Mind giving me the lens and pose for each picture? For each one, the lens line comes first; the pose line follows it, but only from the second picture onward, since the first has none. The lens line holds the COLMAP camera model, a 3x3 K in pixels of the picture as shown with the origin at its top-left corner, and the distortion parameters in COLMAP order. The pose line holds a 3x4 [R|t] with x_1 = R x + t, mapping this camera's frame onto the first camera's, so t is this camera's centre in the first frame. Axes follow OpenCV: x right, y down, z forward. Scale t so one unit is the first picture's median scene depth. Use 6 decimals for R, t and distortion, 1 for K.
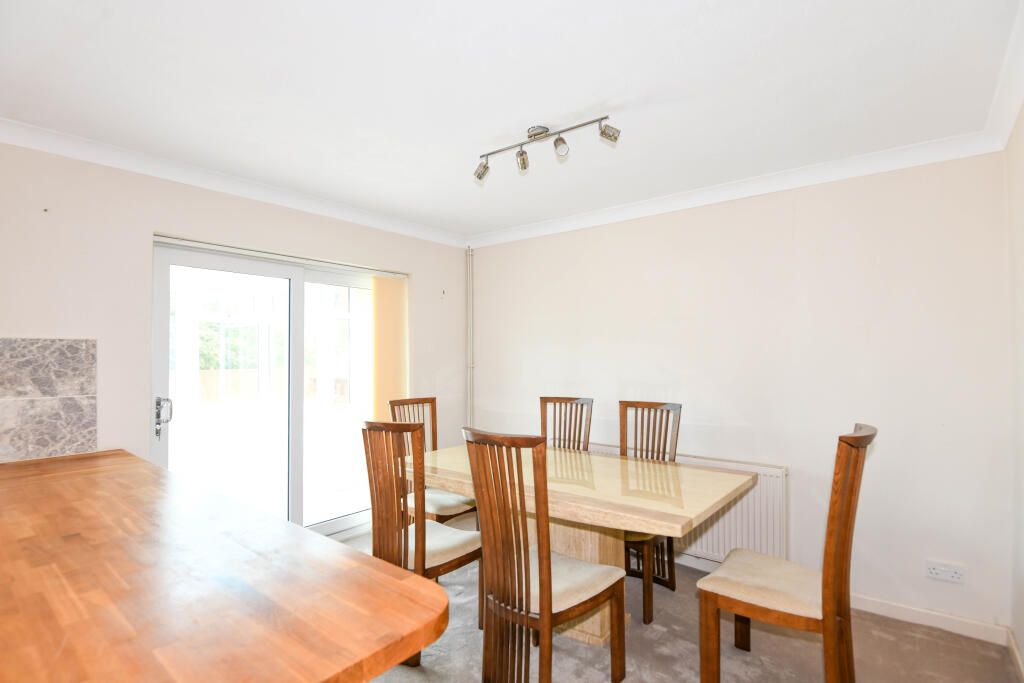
lens RADIAL K [[501.6, 0, 510.5], [0, 501.6, 348.4], [0, 0, 1]] dist [-0.011964, -0.005527]
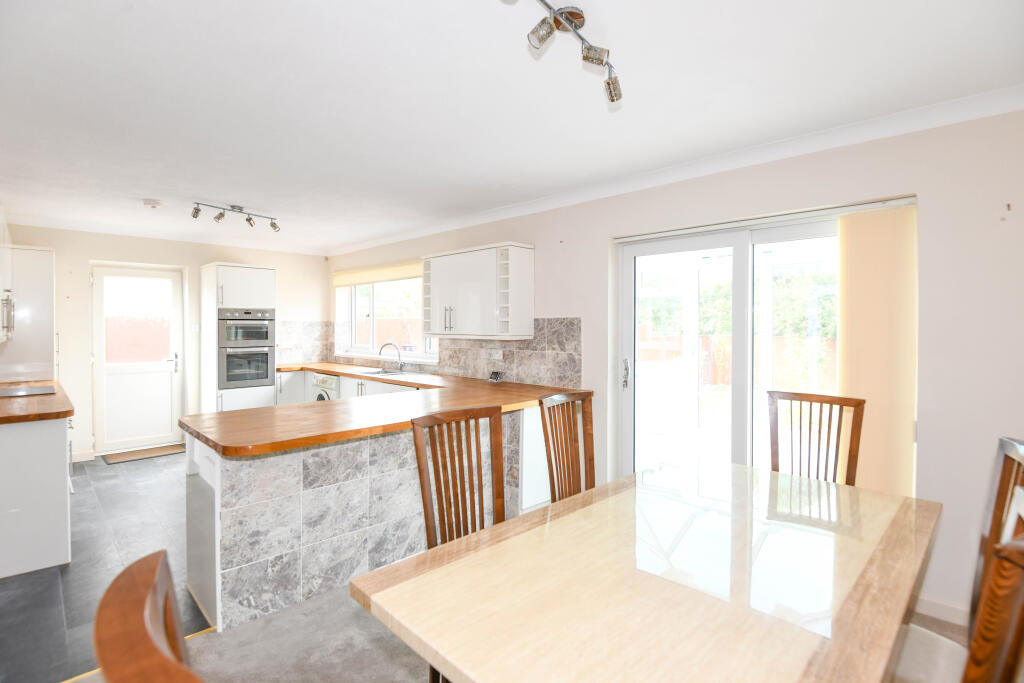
lens RADIAL K [[501.6, 0, 505.4], [0, 501.6, 333.5], [0, 0, 1]] dist [-0.011964, -0.005527]
pose [[-0.109573, 0.020080, -0.993776, 0.763643], [0.015308, 0.999711, 0.018512, 0.000348], [0.993861, -0.013185, -0.109849, 0.965717]]
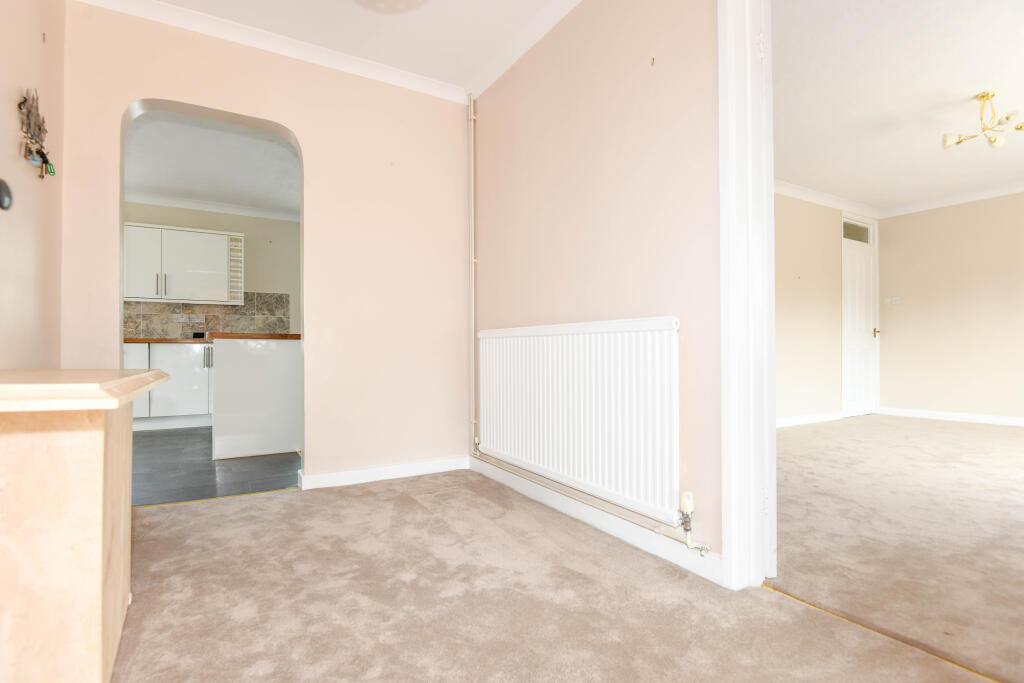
lens RADIAL K [[501.6, 0, 510.2], [0, 501.6, 344.5], [0, 0, 1]] dist [-0.011964, -0.005527]
pose [[0.938222, -0.004490, -0.346006, 1.042673], [0.005802, 0.999979, 0.002758, 0.235349], [0.345987, -0.004596, 0.938228, -0.936805]]
